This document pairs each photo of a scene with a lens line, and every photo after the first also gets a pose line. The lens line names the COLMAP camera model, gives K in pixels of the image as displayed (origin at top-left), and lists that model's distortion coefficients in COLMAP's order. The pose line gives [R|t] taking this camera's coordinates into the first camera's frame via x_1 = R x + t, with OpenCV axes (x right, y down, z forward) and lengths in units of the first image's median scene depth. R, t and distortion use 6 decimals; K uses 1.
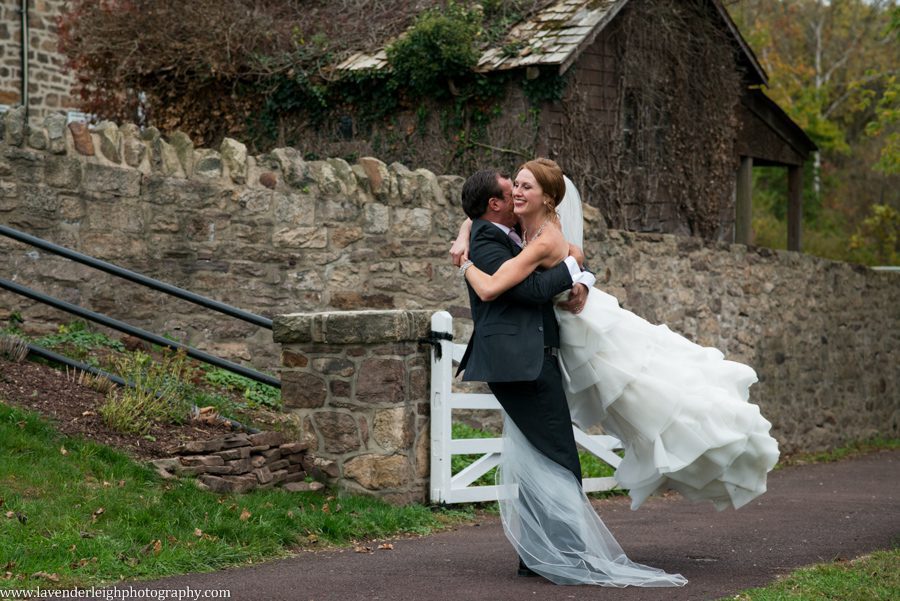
lens RADIAL K [[1798.2, 0, 449.9], [0, 1798.2, 297.5], [0, 0, 1]] dist [0.026172, 0.000000]
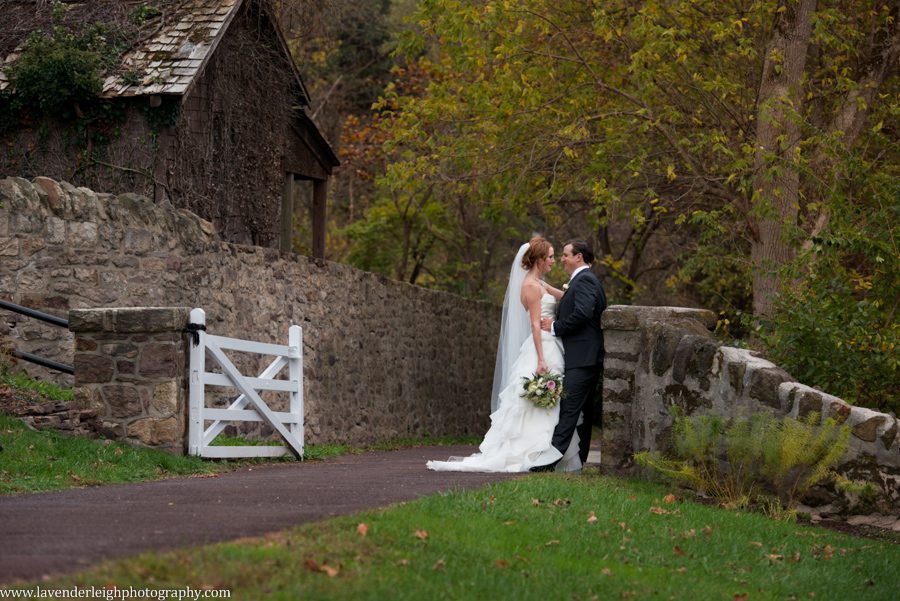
lens RADIAL K [[1798.2, 0, 450.0], [0, 1798.2, 302.0], [0, 0, 1]] dist [0.026172, 0.000000]
pose [[0.962954, 0.007135, 0.269570, -0.074555], [-0.006482, 0.999974, -0.003314, 0.002686], [-0.269587, 0.001444, 0.962975, -0.122182]]
